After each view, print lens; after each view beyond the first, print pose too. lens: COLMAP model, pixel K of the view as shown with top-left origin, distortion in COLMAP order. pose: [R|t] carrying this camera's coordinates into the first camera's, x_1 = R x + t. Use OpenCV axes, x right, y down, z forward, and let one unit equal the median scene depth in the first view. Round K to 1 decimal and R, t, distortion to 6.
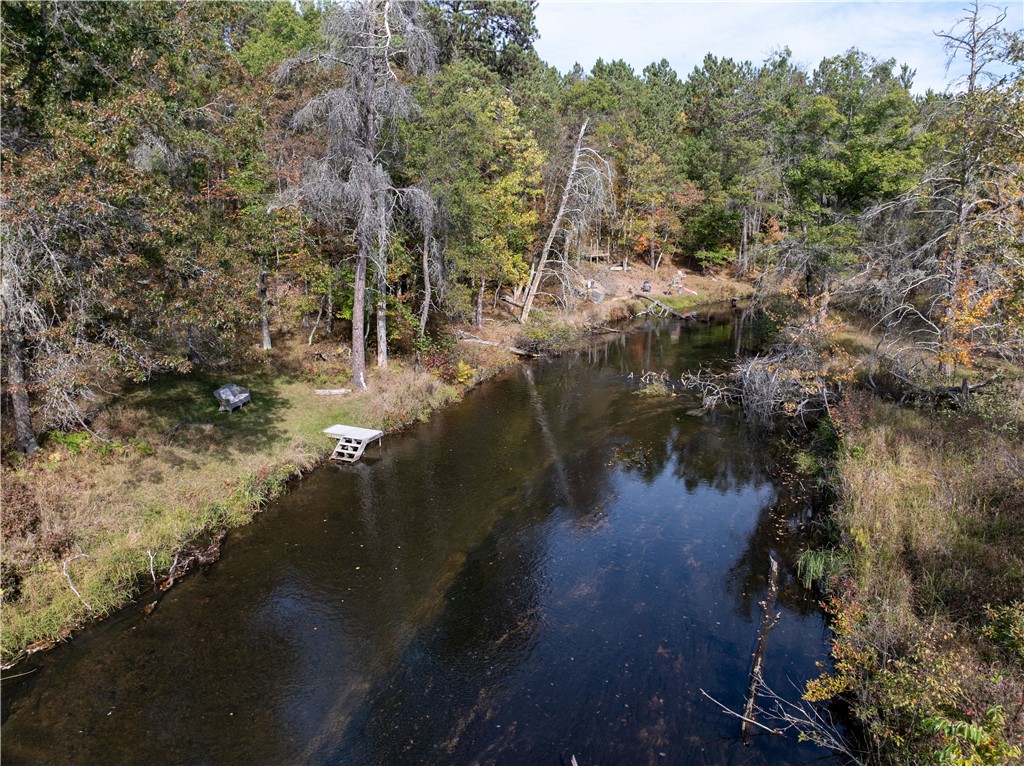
lens RADIAL K [[706.4, 0, 514.3], [0, 706.4, 383.8], [0, 0, 1]] dist [-0.014699, -0.014949]
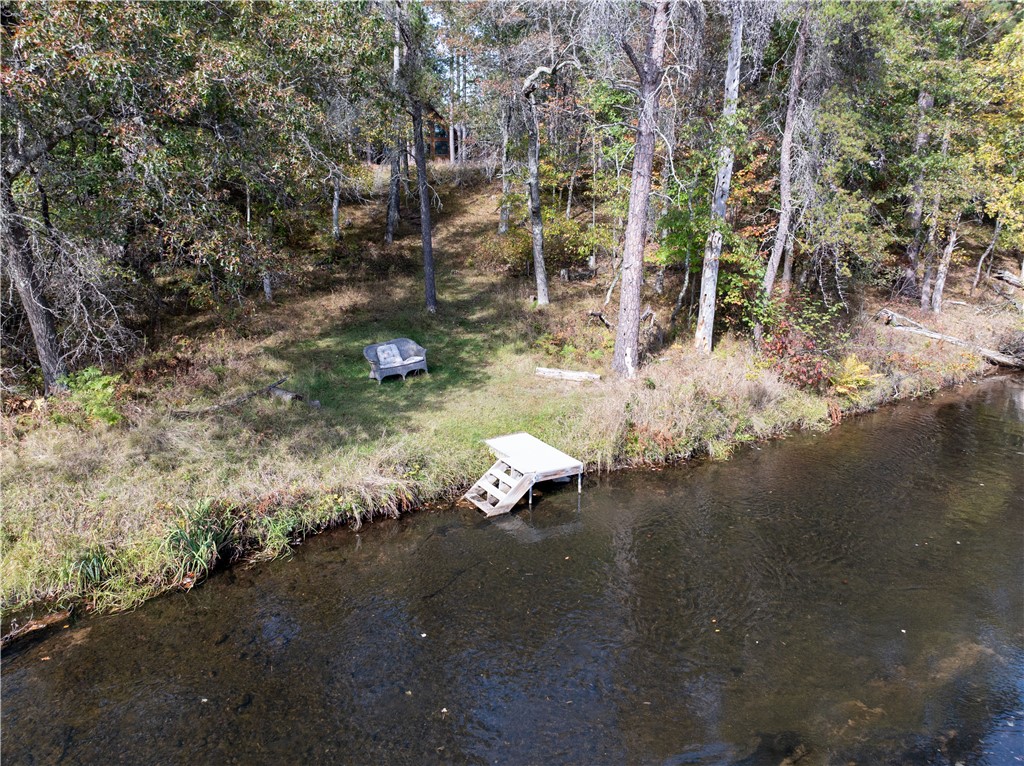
lens RADIAL K [[706.4, 0, 508.8], [0, 706.4, 385.0], [0, 0, 1]] dist [-0.014699, -0.014949]
pose [[0.789380, 0.136555, -0.598524, 0.041267], [-0.133597, 0.989793, 0.049626, -0.002131], [0.599192, 0.040787, 0.799566, 0.451912]]
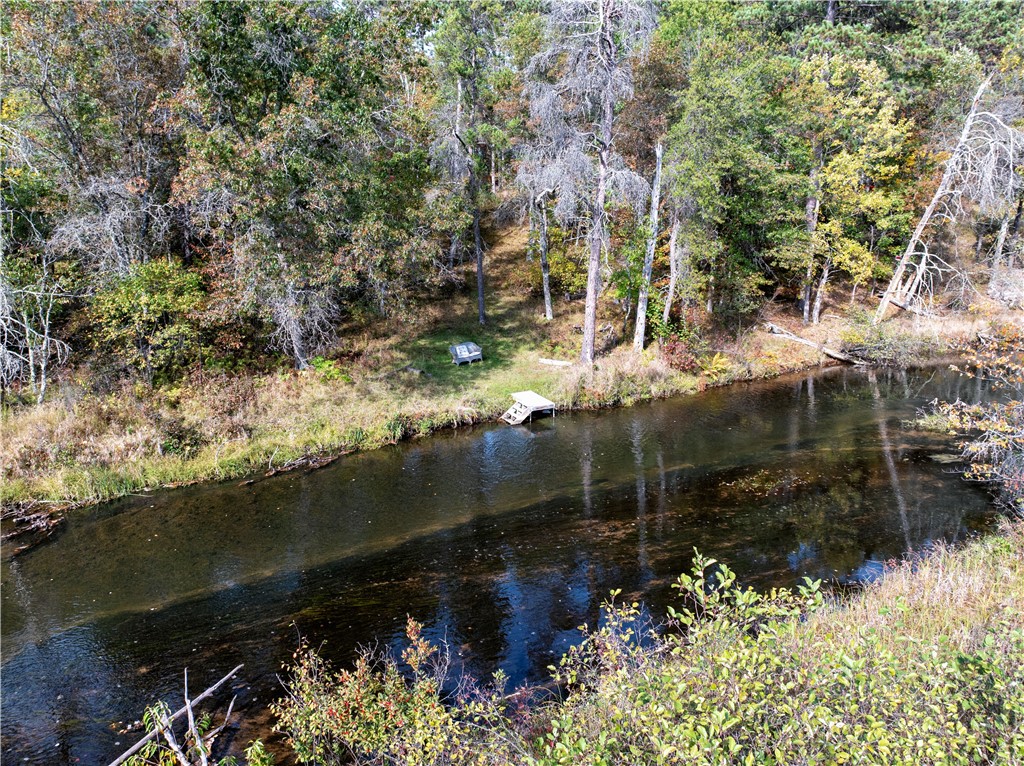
lens RADIAL K [[706.4, 0, 513.1], [0, 706.4, 379.0], [0, 0, 1]] dist [-0.014699, -0.014949]
pose [[0.761023, 0.157235, -0.629381, 0.328961], [-0.144713, 0.986882, 0.071566, -0.027668], [0.632378, 0.036616, 0.773794, 0.109375]]
